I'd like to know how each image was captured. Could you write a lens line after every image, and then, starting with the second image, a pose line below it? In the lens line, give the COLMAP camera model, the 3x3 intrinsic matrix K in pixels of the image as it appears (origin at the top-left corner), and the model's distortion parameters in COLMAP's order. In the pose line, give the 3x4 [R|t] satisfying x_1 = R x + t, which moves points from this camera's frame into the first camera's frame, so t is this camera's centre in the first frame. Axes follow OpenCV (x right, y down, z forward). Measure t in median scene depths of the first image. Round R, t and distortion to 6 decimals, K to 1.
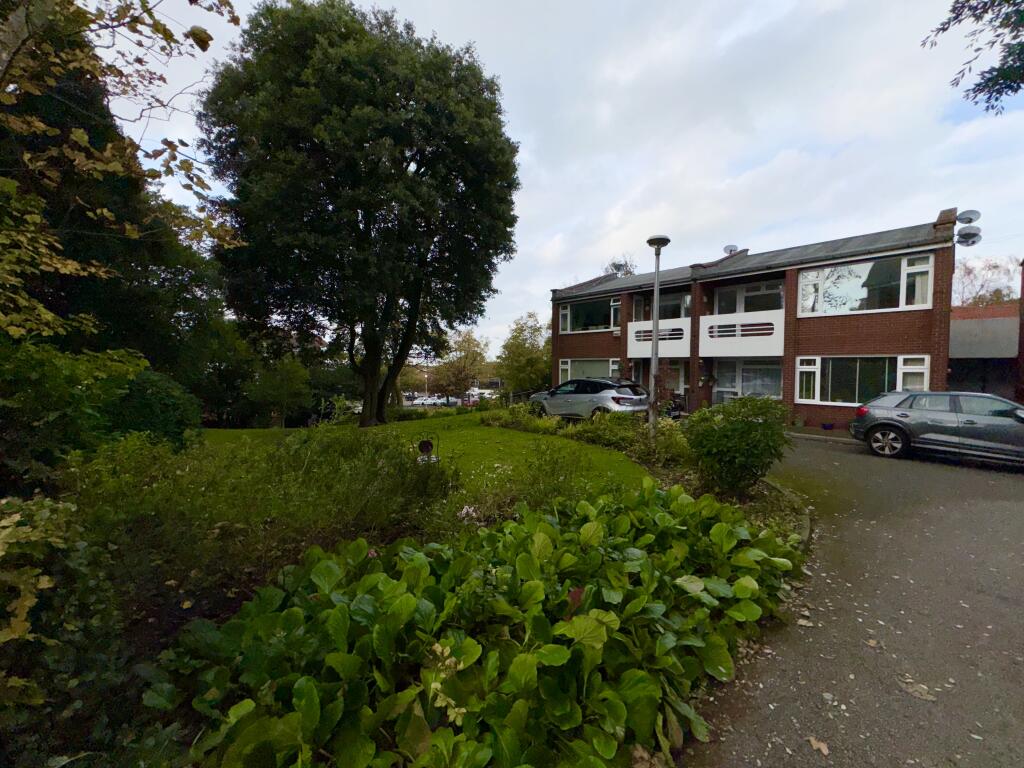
lens RADIAL K [[405.9, 0, 507.9], [0, 405.9, 378.7], [0, 0, 1]] dist [0.000851, 0.000049]
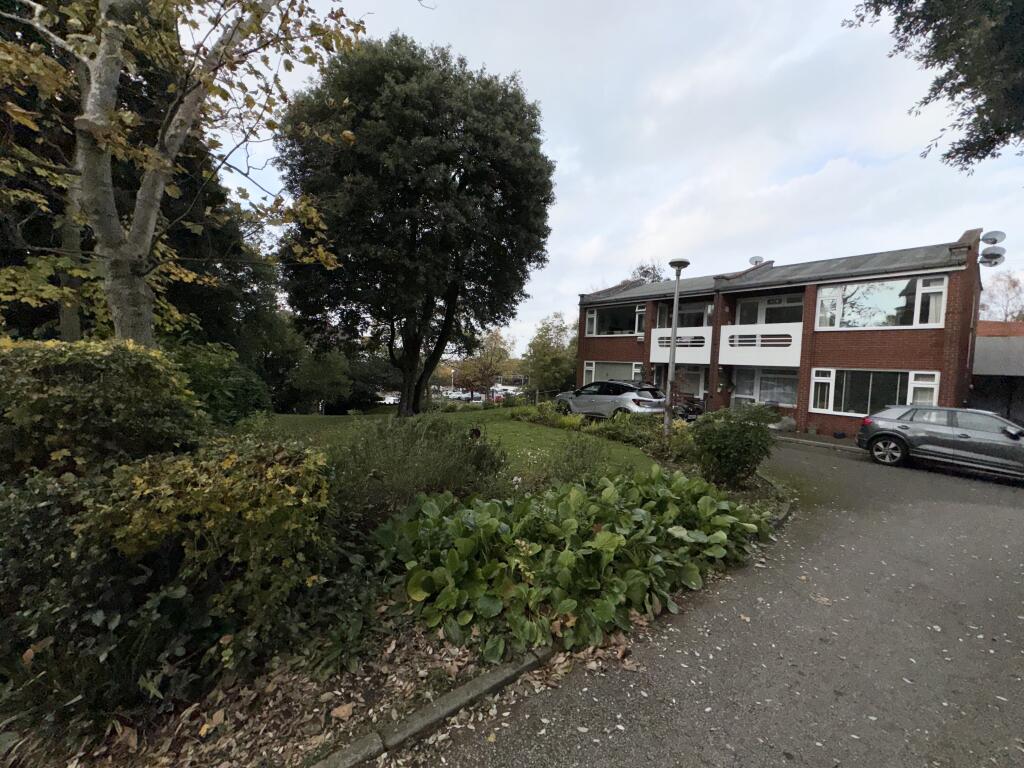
lens RADIAL K [[405.9, 0, 509.0], [0, 405.9, 378.7], [0, 0, 1]] dist [0.000851, 0.000049]
pose [[0.997925, 0.038838, -0.051347, -0.023164], [-0.038427, 0.999221, 0.008956, -0.006774], [0.051654, -0.006965, 0.998641, -0.112829]]
